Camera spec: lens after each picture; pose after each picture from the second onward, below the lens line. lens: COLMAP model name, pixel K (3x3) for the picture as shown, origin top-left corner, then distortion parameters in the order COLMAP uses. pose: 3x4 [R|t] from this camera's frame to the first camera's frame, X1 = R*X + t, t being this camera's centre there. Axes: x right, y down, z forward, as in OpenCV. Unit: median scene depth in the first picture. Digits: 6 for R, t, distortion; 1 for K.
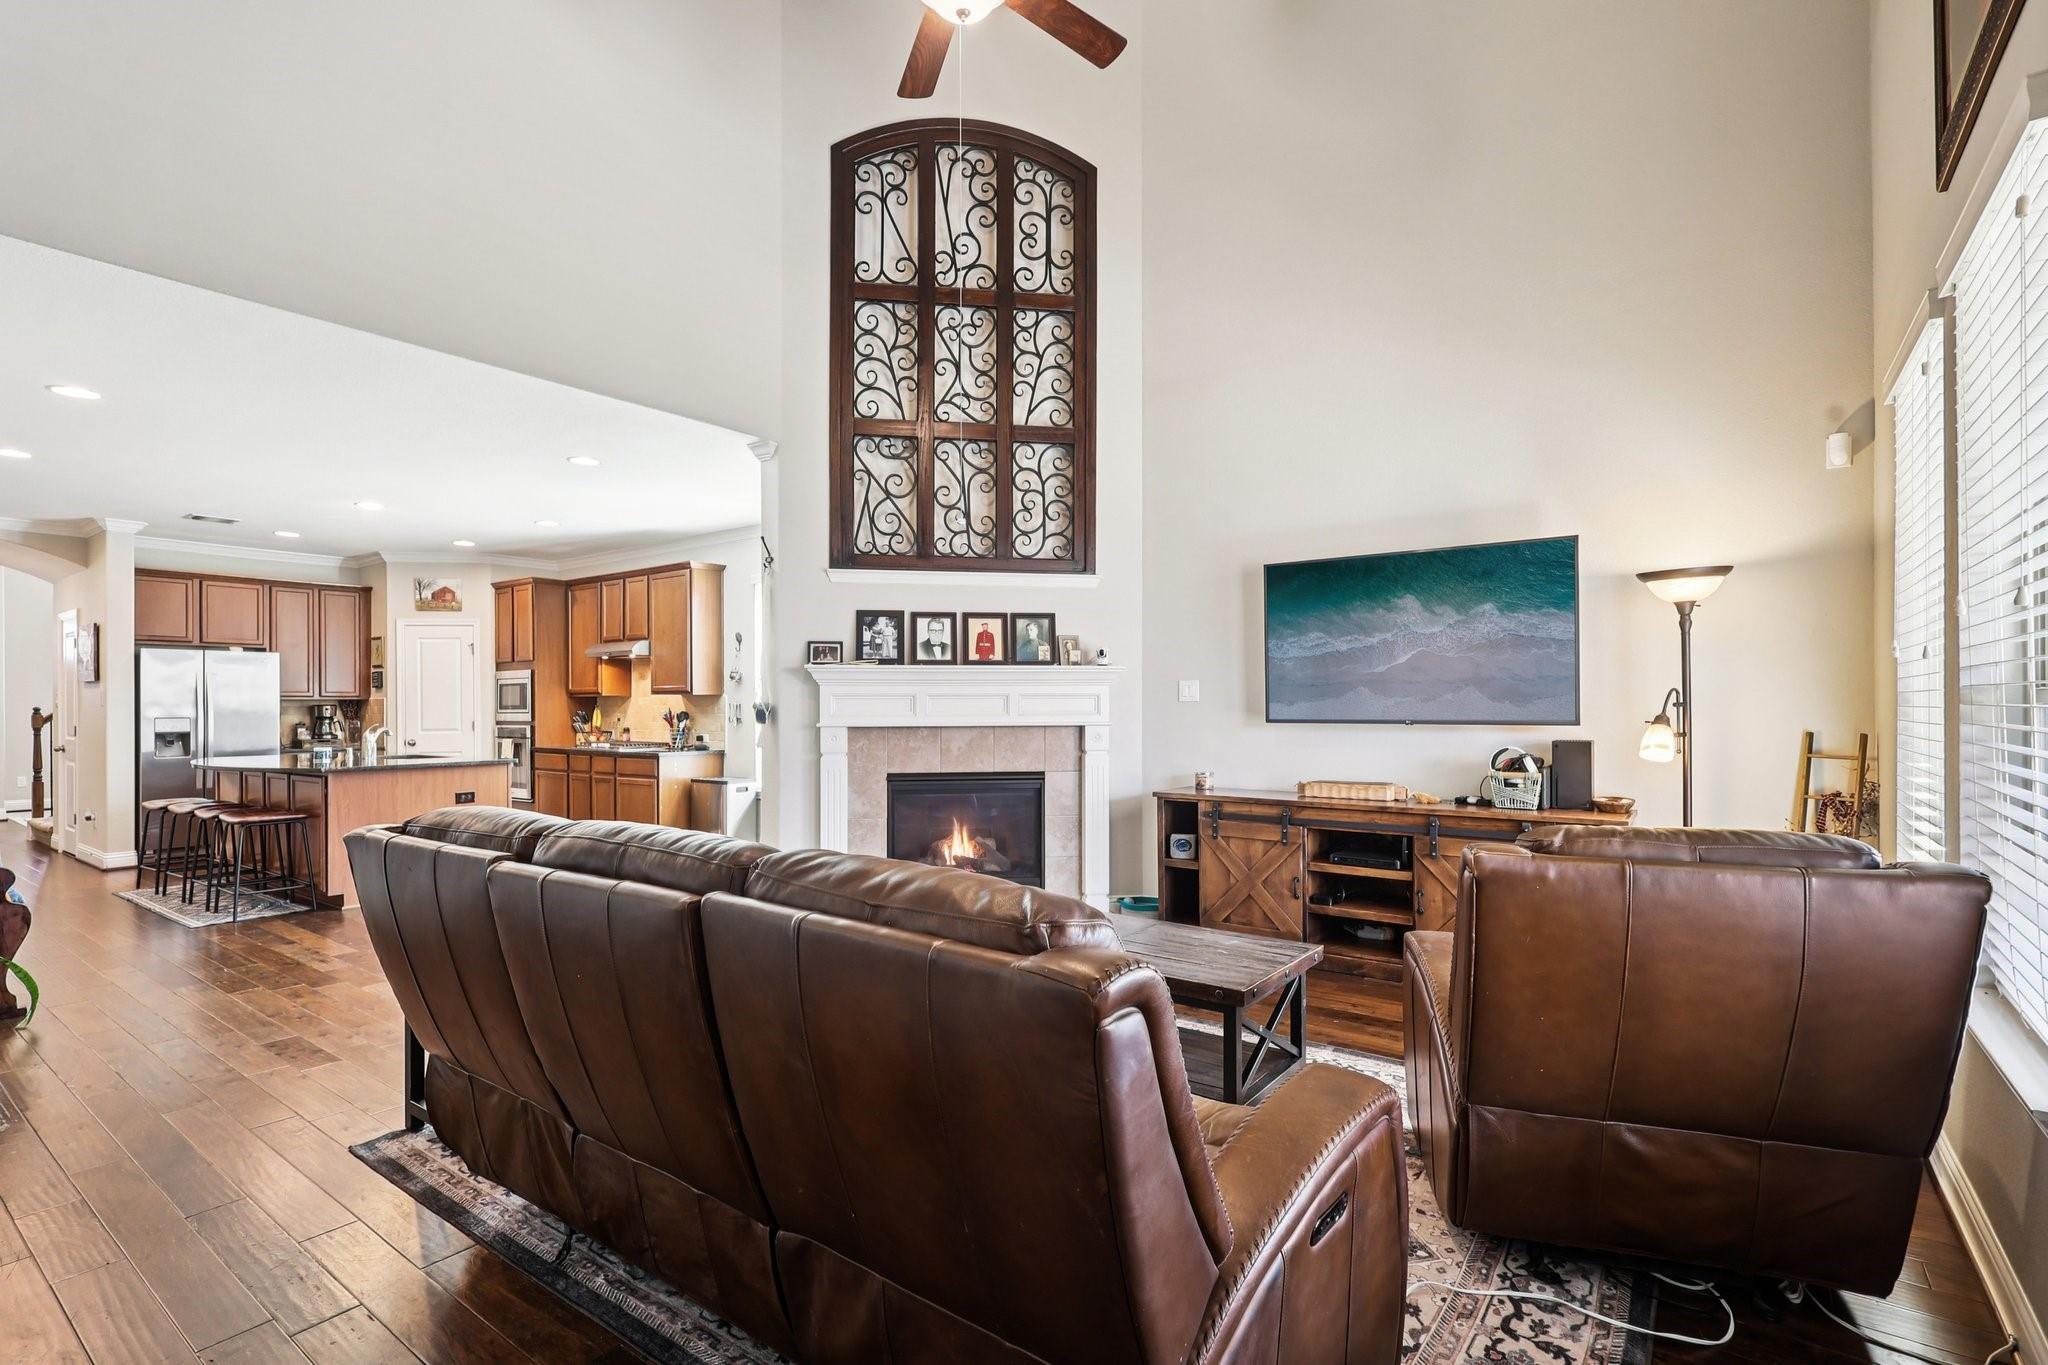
lens RADIAL K [[956.5, 0, 1029.9], [0, 956.5, 697.4], [0, 0, 1]] dist [0.003119, 0.001163]
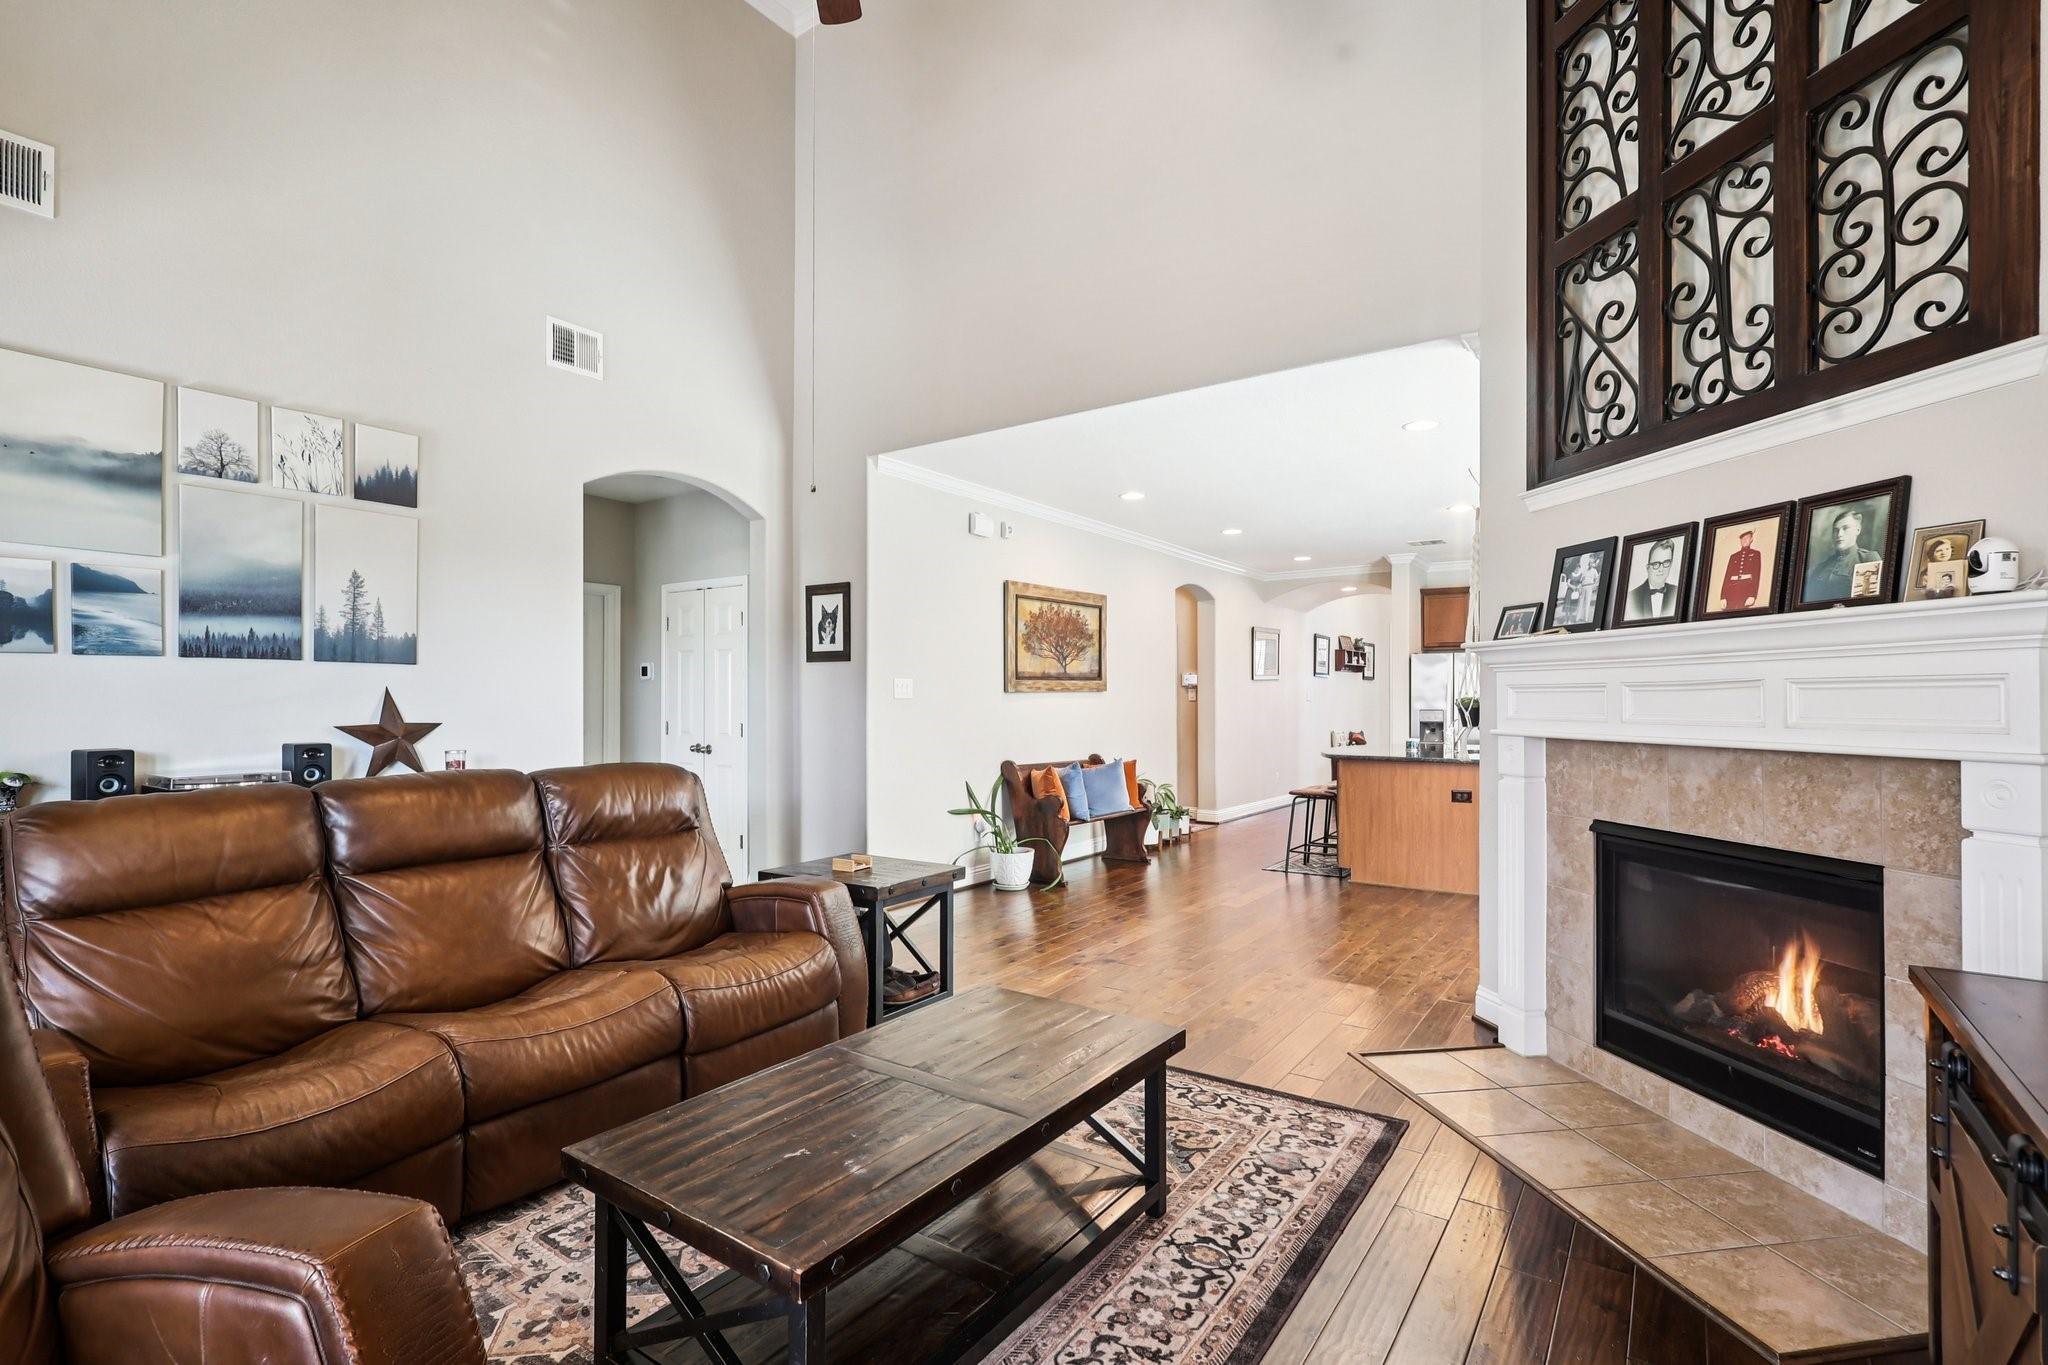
lens RADIAL K [[956.5, 0, 1029.5], [0, 956.5, 686.1], [0, 0, 1]] dist [0.003119, 0.001163]
pose [[0.026955, -0.011058, -0.999575, 0.421928], [0.004238, 0.999931, -0.010947, 0.002980], [0.999628, -0.003941, 0.027000, 0.630417]]
